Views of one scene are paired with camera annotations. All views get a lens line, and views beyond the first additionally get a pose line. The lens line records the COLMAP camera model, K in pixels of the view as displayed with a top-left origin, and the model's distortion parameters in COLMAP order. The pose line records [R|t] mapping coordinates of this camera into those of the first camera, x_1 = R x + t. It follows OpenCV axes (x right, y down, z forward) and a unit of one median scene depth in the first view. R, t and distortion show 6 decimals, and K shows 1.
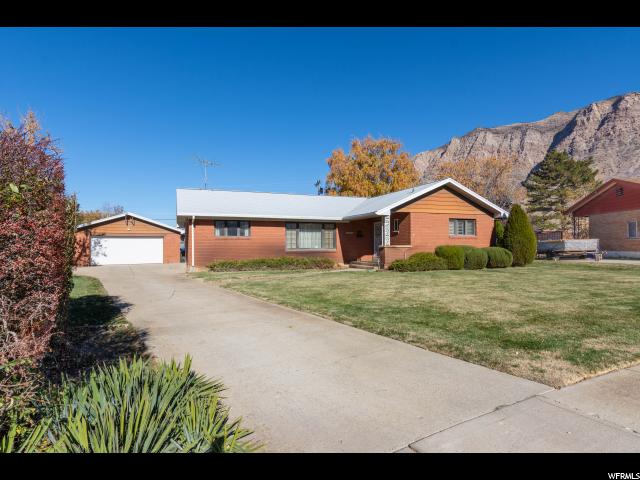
lens RADIAL K [[296.5, 0, 306.4], [0, 296.5, 240.9], [0, 0, 1]] dist [0.000466, 0.000085]
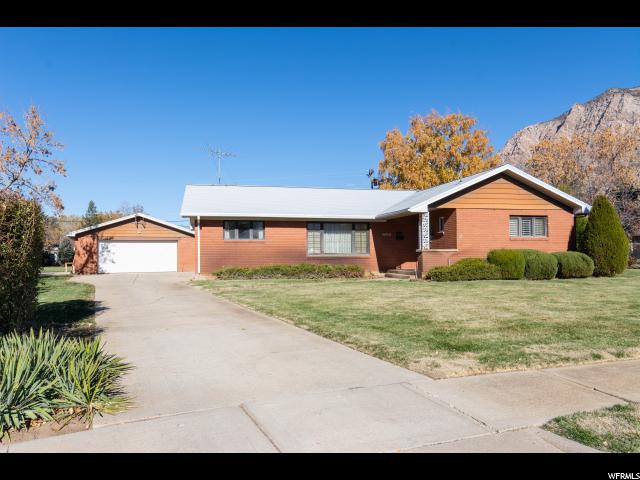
lens RADIAL K [[375.8, 0, 317.3], [0, 375.8, 241.8], [0, 0, 1]] dist [0.000732, -0.002181]
pose [[0.992509, -0.003957, -0.122110, 0.092940], [0.002518, 0.999926, -0.011937, 0.005734], [0.122148, 0.011540, 0.992445, -0.052574]]
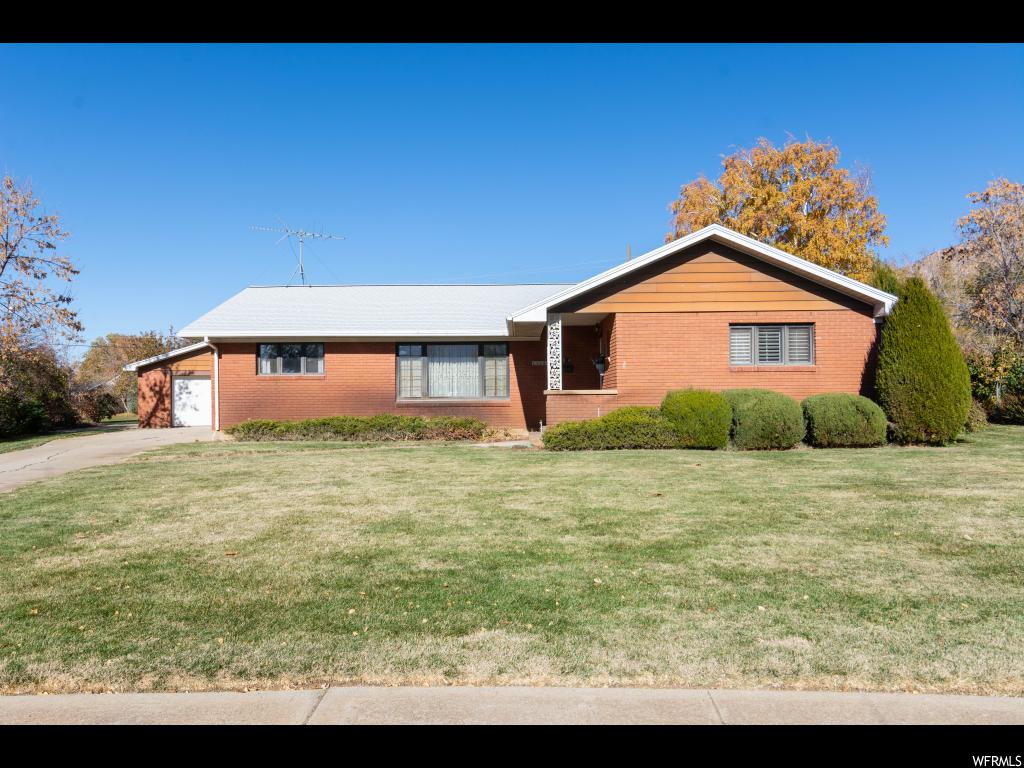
lens RADIAL K [[601.3, 0, 516.1], [0, 601.3, 384.7], [0, 0, 1]] dist [0.000732, -0.002181]
pose [[0.951473, -0.006857, -0.307655, 0.442547], [0.008116, 0.999963, 0.002815, 0.003938], [0.307625, -0.005176, 0.951494, 0.118336]]
